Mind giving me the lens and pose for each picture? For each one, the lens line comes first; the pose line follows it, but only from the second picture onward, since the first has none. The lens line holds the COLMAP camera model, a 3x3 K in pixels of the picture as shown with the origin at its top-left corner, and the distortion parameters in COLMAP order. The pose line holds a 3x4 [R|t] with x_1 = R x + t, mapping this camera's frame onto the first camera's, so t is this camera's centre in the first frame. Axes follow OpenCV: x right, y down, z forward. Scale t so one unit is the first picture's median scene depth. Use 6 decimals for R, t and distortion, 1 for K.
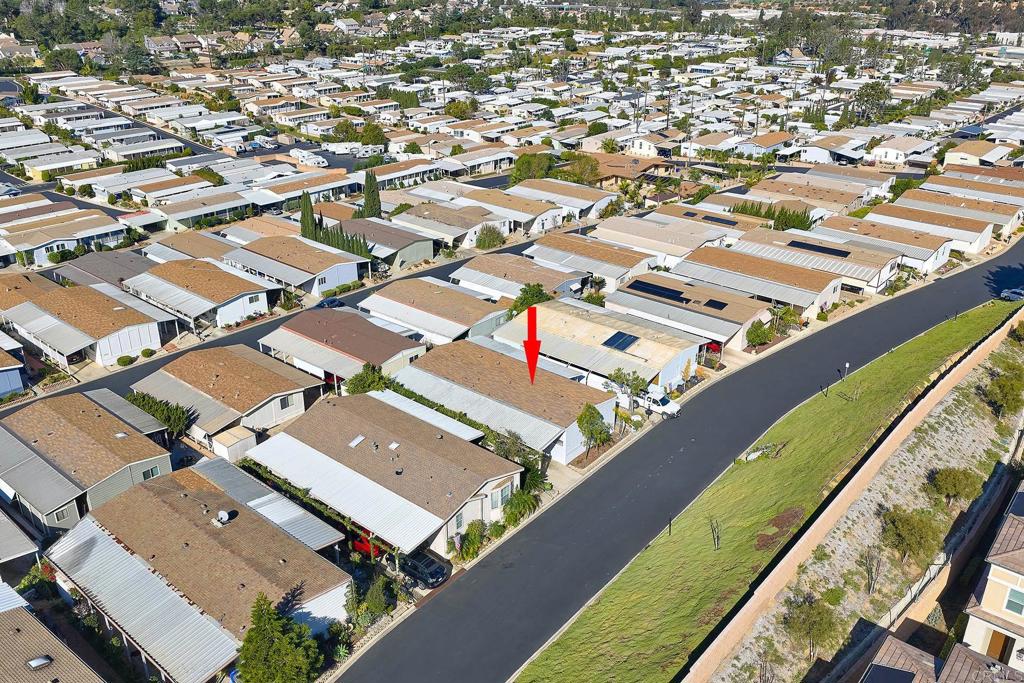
lens RADIAL K [[841.4, 0, 516.5], [0, 841.4, 342.3], [0, 0, 1]] dist [0.026981, -0.045047]
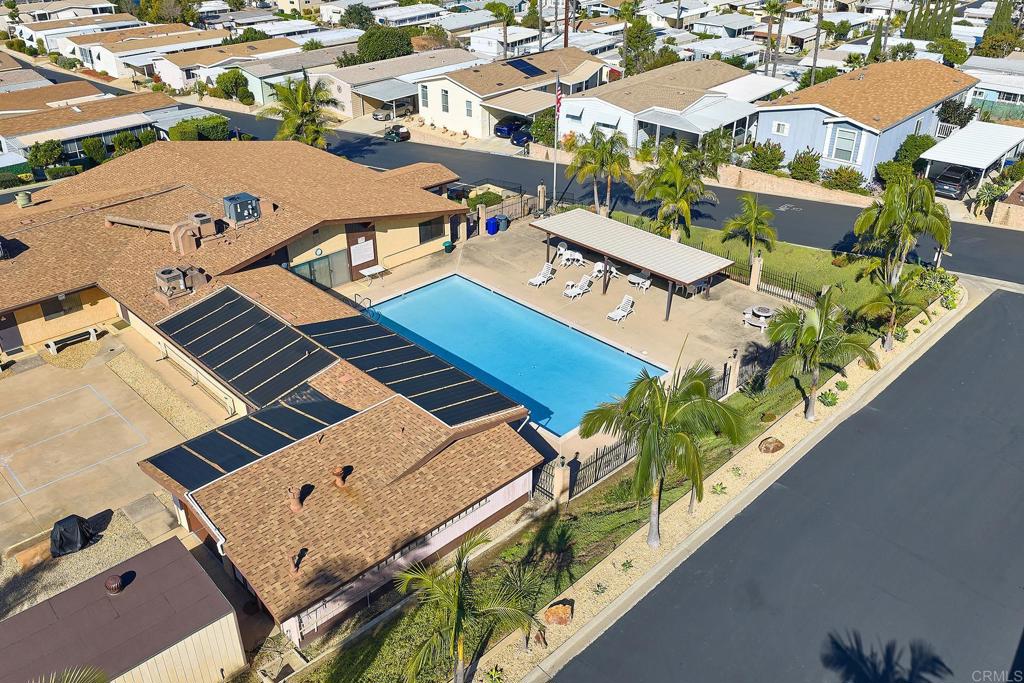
lens RADIAL K [[841.4, 0, 515.6], [0, 841.4, 345.8], [0, 0, 1]] dist [0.026981, -0.045047]
pose [[0.999515, 0.017507, -0.025755, 0.273739], [-0.015151, 0.995919, 0.088971, -0.257770], [0.027207, -0.088537, 0.995701, 1.026262]]
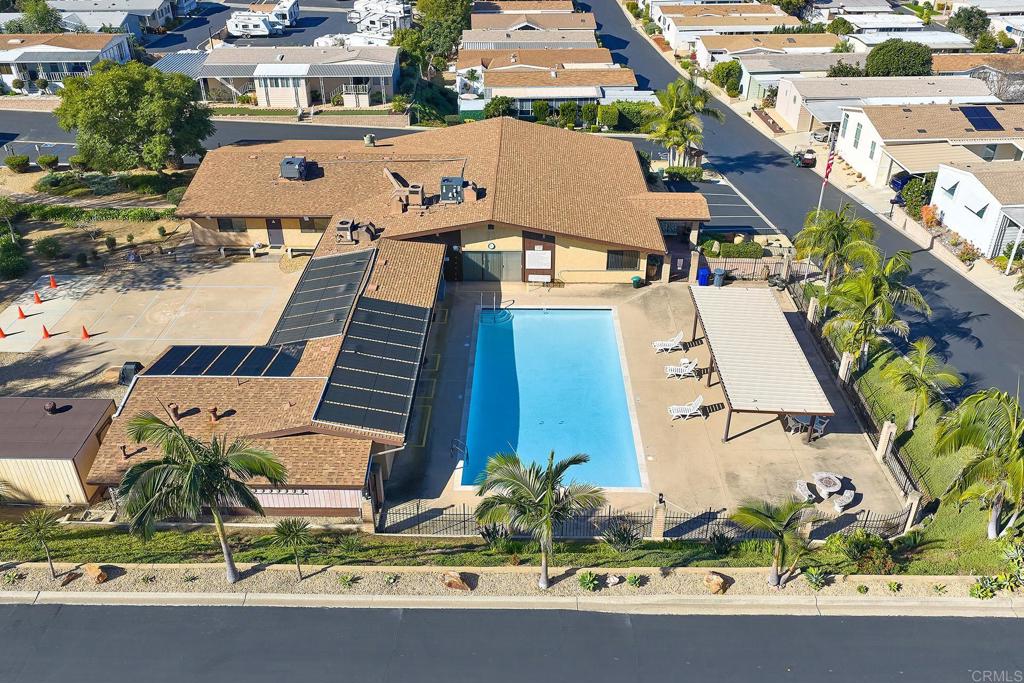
lens RADIAL K [[841.4, 0, 515.6], [0, 841.4, 341.5], [0, 0, 1]] dist [0.026981, -0.045047]
pose [[0.679825, 0.380349, -0.627034, 0.403427], [-0.303078, 0.924279, 0.232059, -0.301687], [0.667818, 0.032281, 0.743624, 1.082011]]
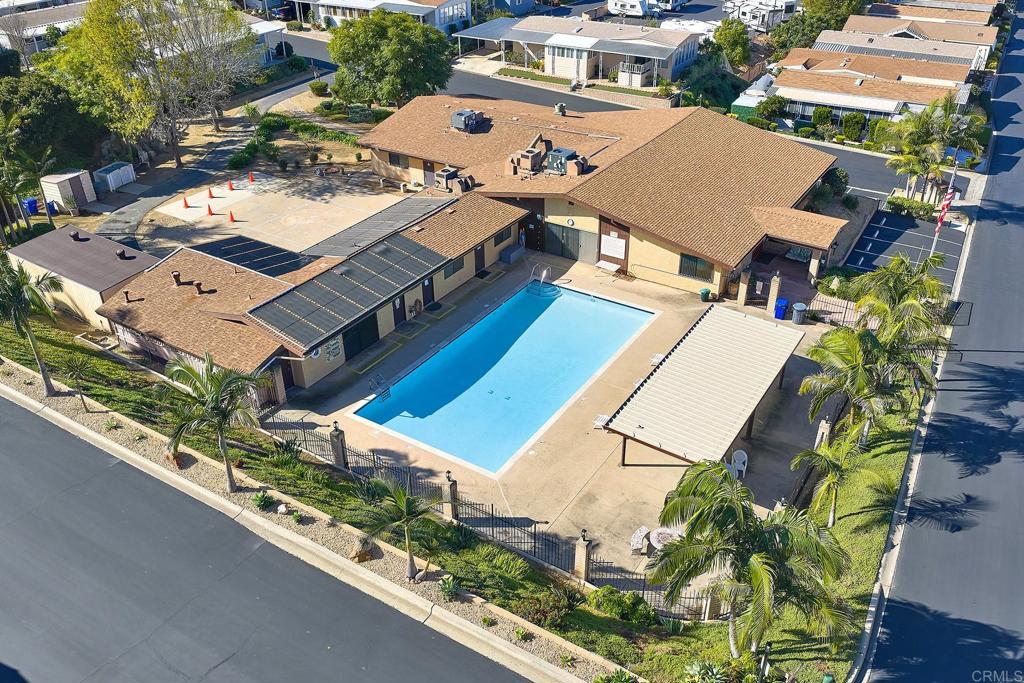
lens RADIAL K [[841.4, 0, 514.1], [0, 841.4, 339.3], [0, 0, 1]] dist [0.026981, -0.045047]
pose [[0.189419, 0.508114, -0.840203, 0.458419], [-0.401946, 0.820839, 0.405787, -0.337314], [0.895857, 0.260852, 0.359716, 1.181221]]
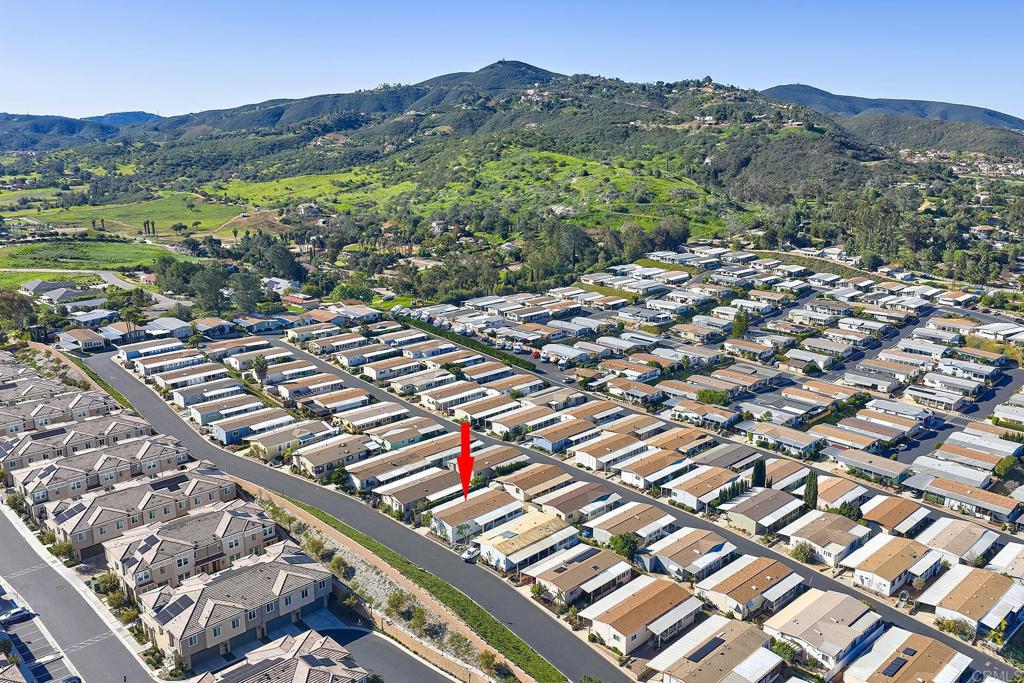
lens RADIAL K [[841.4, 0, 519.7], [0, 841.4, 342.2], [0, 0, 1]] dist [0.026981, -0.045047]
pose [[-0.098500, 0.251633, -0.962797, 0.963369], [-0.416947, 0.868050, 0.269527, -0.472362], [0.903578, 0.427983, 0.019414, 0.392812]]
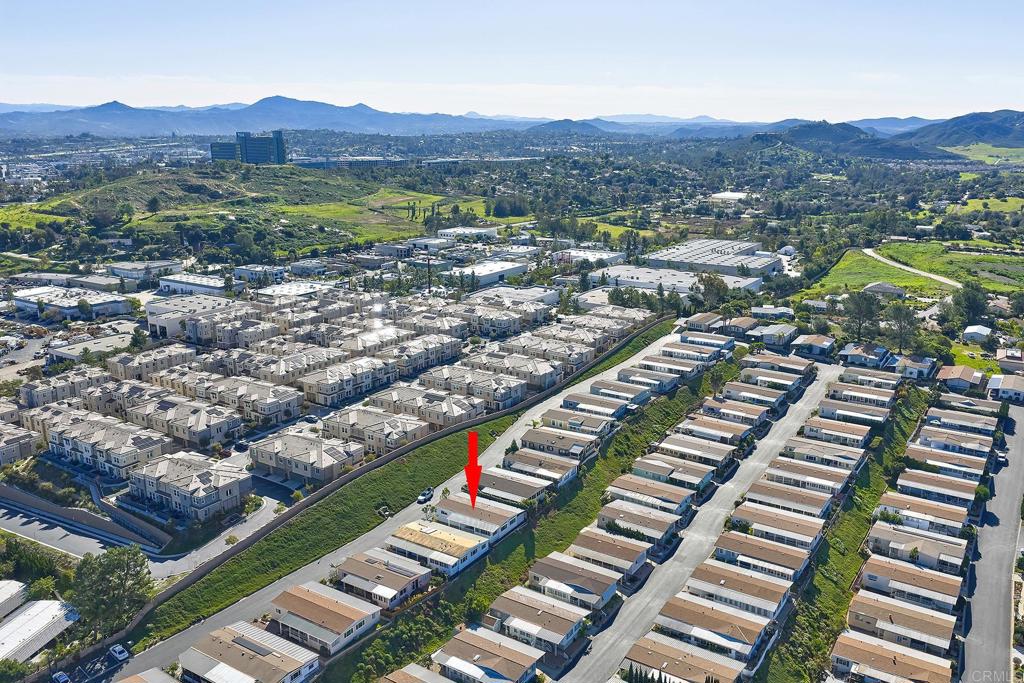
lens RADIAL K [[841.4, 0, 519.5], [0, 841.4, 344.0], [0, 0, 1]] dist [0.026981, -0.045047]
pose [[-0.991736, 0.026892, -0.125447, 0.075875], [-0.059236, 0.771352, 0.633646, -0.884826], [0.113803, 0.635841, -0.763384, 1.189809]]
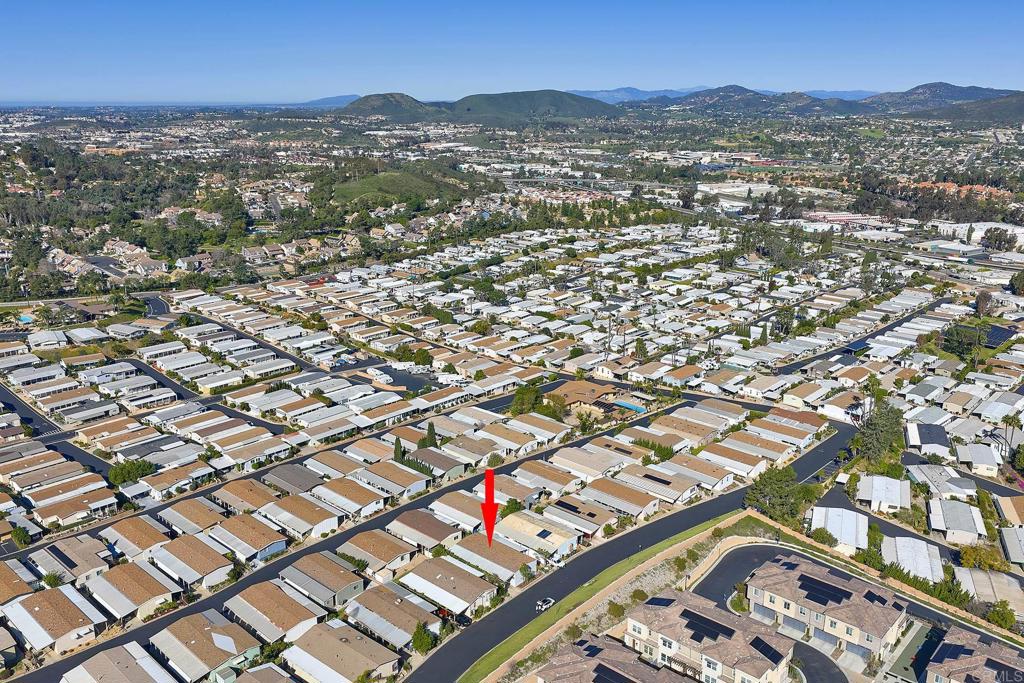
lens RADIAL K [[841.4, 0, 515.1], [0, 841.4, 337.0], [0, 0, 1]] dist [0.026981, -0.045047]
pose [[0.999540, 0.010736, -0.028372, 0.051313], [-0.014983, 0.987960, -0.153983, -0.091695], [0.026377, 0.154337, 0.987666, -0.718622]]
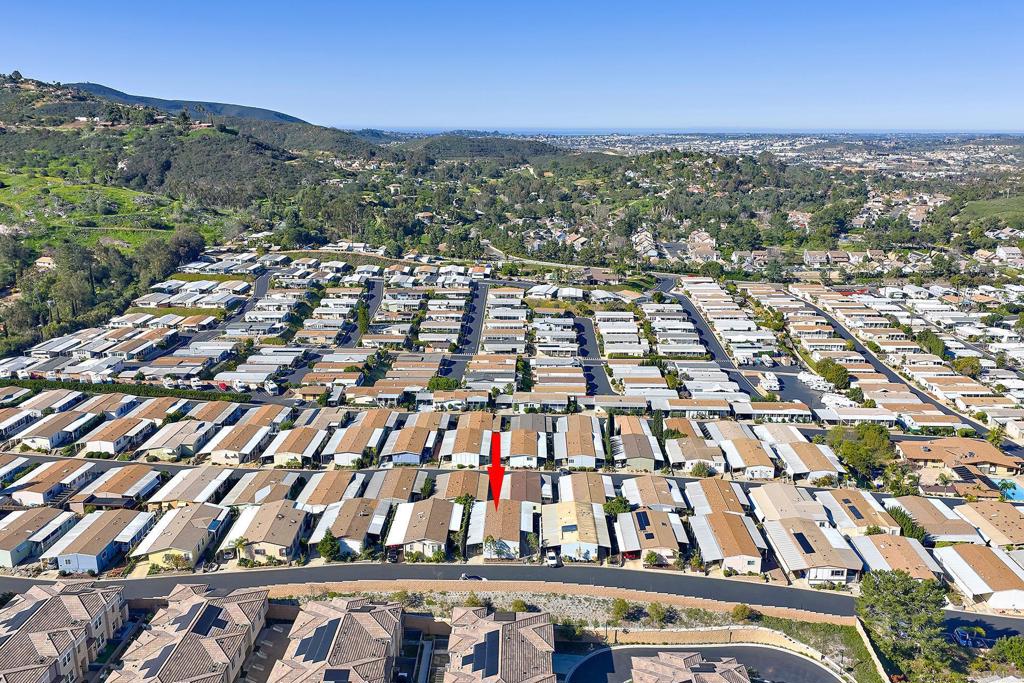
lens RADIAL K [[841.4, 0, 519.1], [0, 841.4, 337.5], [0, 0, 1]] dist [0.026981, -0.045047]
pose [[0.633817, 0.190694, -0.749608, 0.741831], [-0.324501, 0.945277, -0.033906, -0.164255], [0.702122, 0.264739, 0.661013, -0.278538]]
